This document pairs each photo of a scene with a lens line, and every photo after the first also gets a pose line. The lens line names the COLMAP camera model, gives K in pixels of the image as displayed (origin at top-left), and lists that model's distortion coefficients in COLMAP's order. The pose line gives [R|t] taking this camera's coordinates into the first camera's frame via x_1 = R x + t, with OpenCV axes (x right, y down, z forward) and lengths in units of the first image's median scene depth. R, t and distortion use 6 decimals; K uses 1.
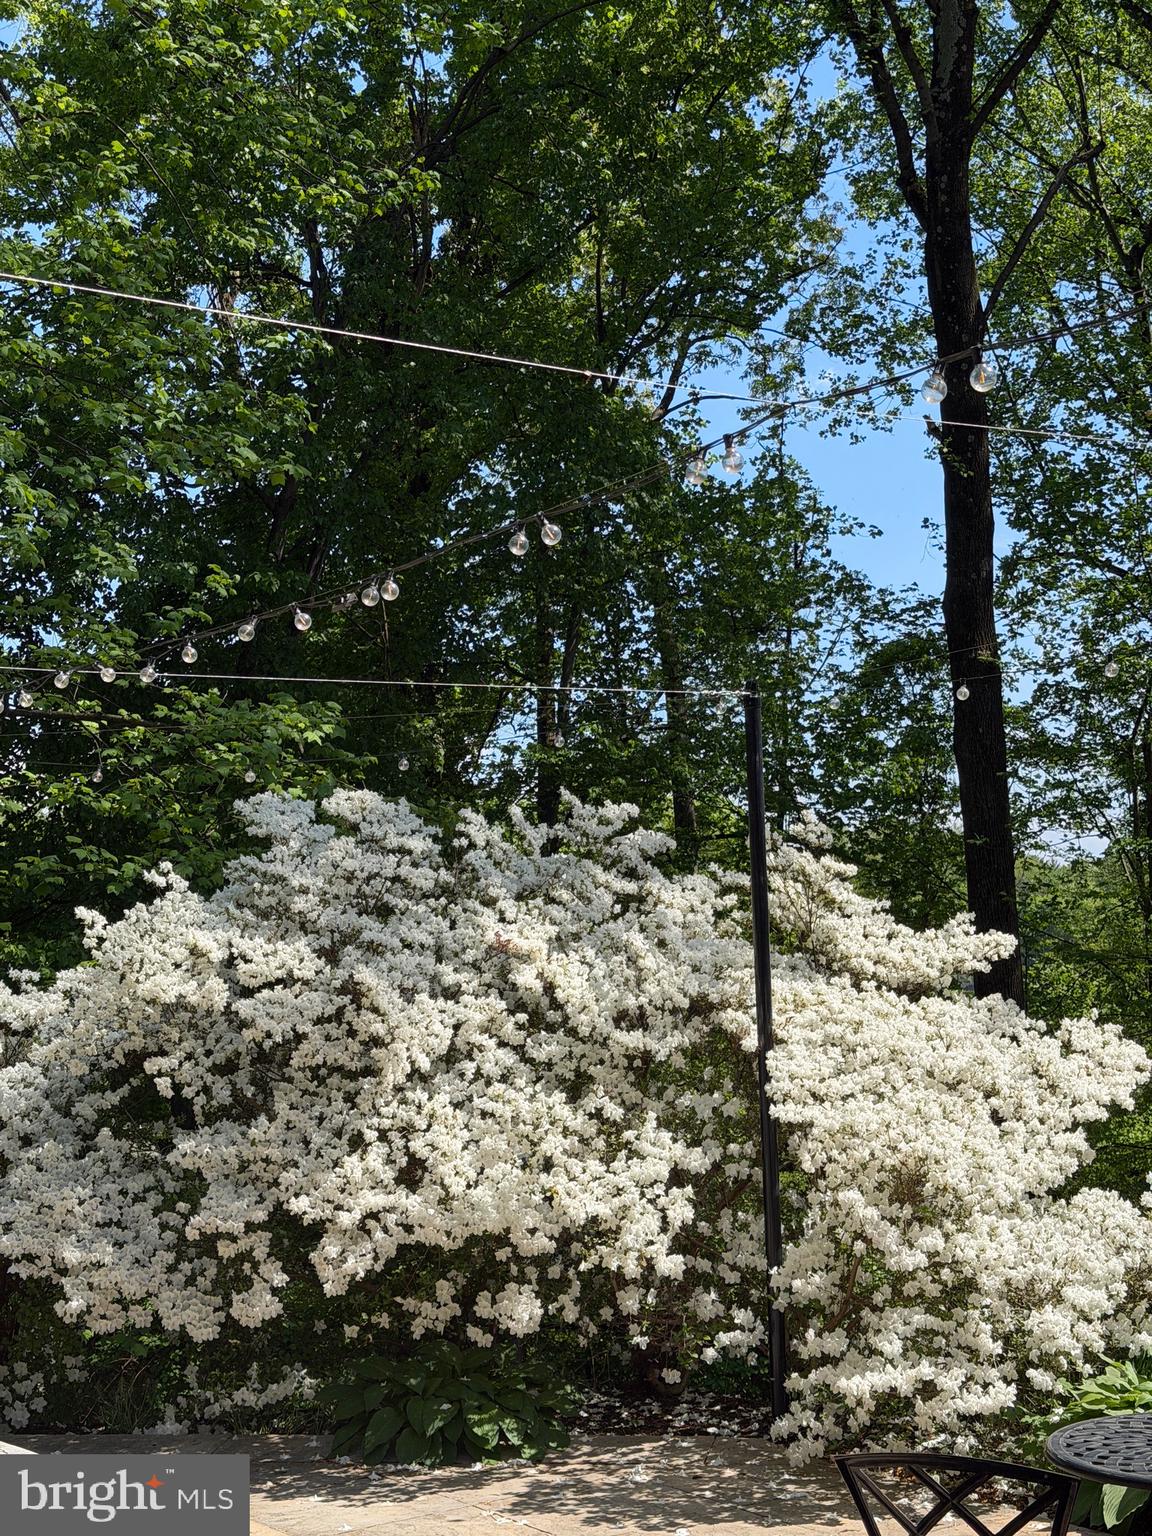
lens RADIAL K [[2150.2, 0, 577.4], [0, 2150.2, 769.1], [0, 0, 1]] dist [0.123399, 0.000000]
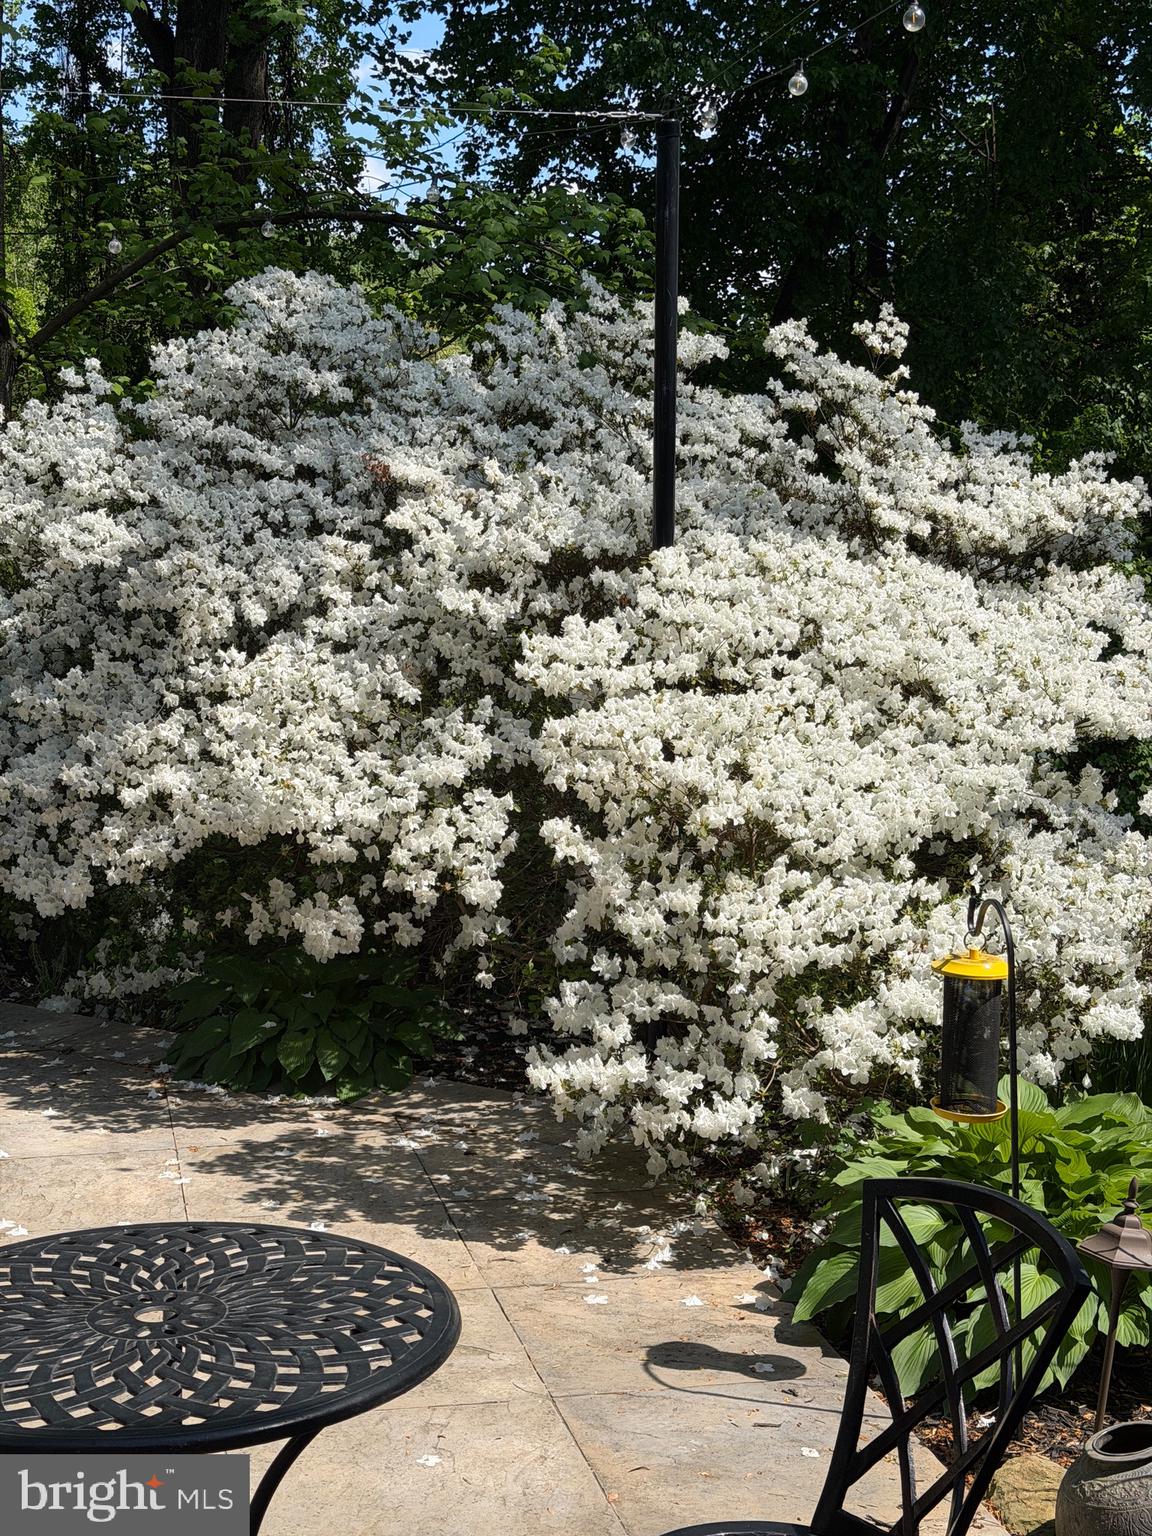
lens RADIAL K [[2150.2, 0, 581.0], [0, 2150.2, 773.9], [0, 0, 1]] dist [0.123399, 0.000000]
pose [[0.929776, 0.083488, -0.358534, 0.314612], [-0.009218, 0.978918, 0.204046, 0.028449], [0.368011, -0.186412, 0.910944, 0.292358]]
